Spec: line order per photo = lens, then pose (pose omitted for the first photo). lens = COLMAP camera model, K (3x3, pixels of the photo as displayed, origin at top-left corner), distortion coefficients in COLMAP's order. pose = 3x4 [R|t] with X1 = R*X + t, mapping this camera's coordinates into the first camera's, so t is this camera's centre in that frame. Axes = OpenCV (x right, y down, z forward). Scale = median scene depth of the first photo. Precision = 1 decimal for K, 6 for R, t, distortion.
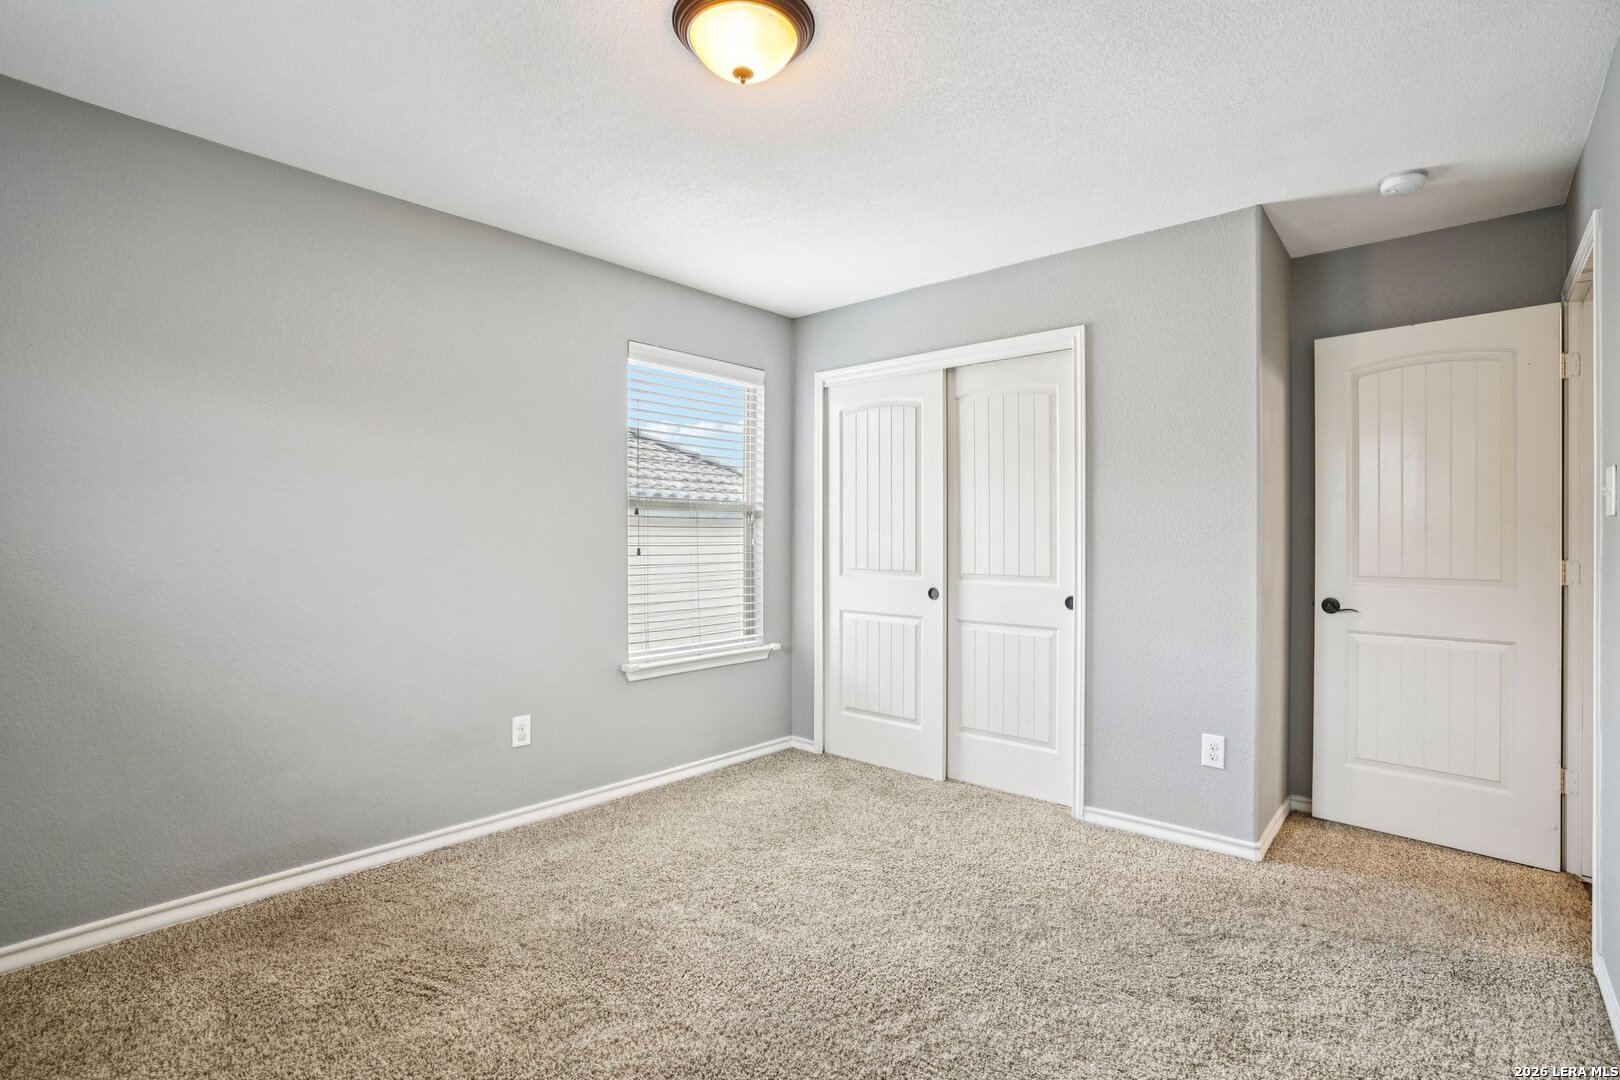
lens RADIAL K [[760.2, 0, 801.0], [0, 760.2, 532.1], [0, 0, 1]] dist [-0.062971, 0.022038]
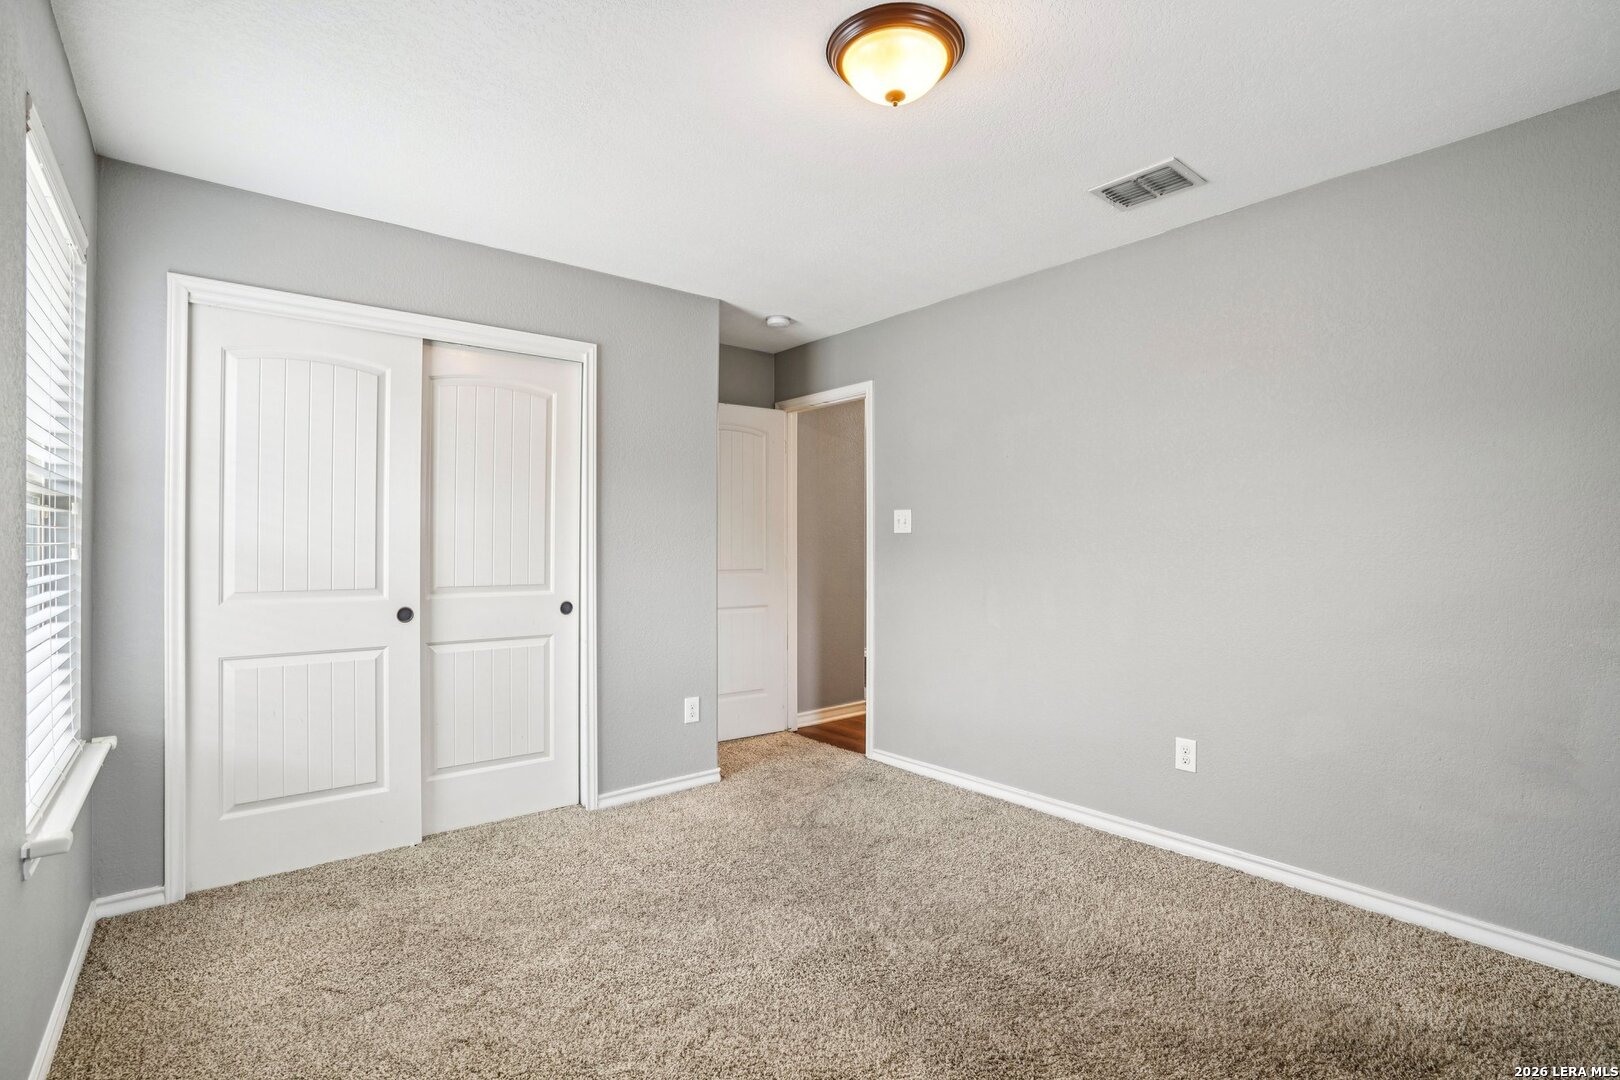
lens RADIAL K [[760.2, 0, 801.0], [0, 760.2, 532.1], [0, 0, 1]] dist [-0.062971, 0.022038]
pose [[0.152895, 0.009473, 0.988197, -0.574104], [-0.007597, 0.999936, -0.008411, -0.002657], [-0.988213, -0.006221, 0.152957, 0.495224]]
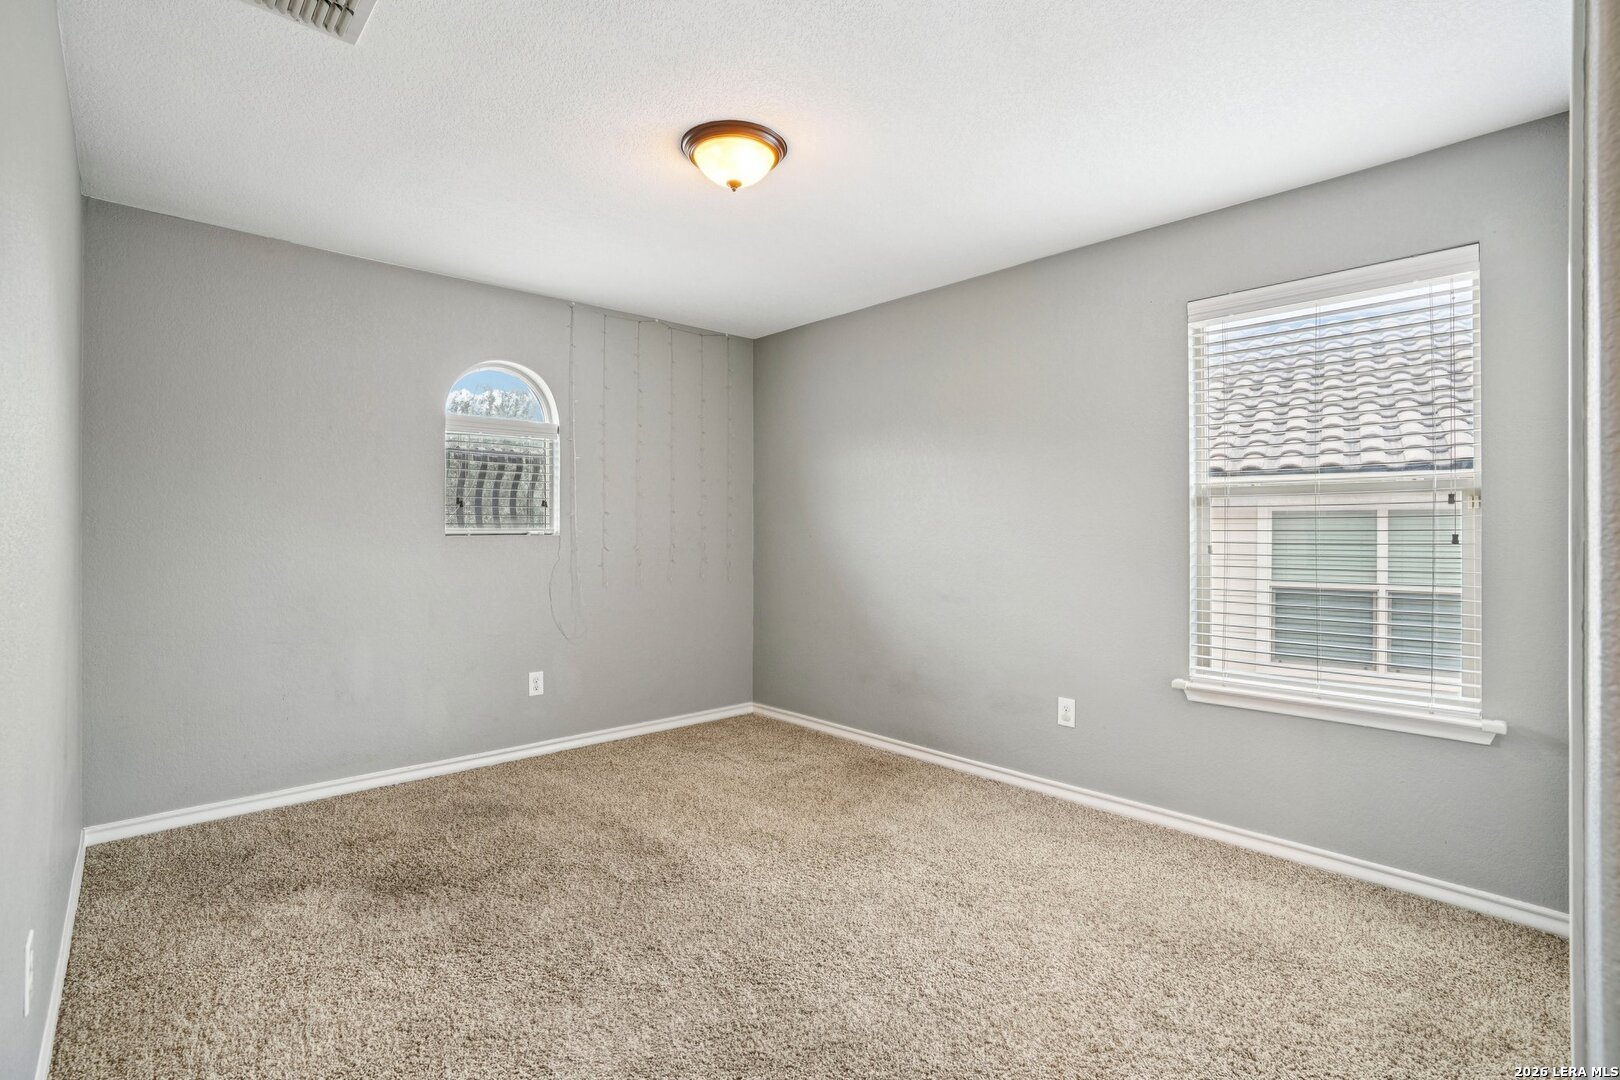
lens RADIAL K [[738.4, 0, 810.0], [0, 738.4, 540.0], [0, 0, 1]] dist [-0.059154, 0.020423]
pose [[-0.073748, 0.007771, -0.997247, 0.628519], [0.003893, 0.999964, 0.007504, 0.007365], [0.997269, -0.003329, -0.073776, 0.638495]]
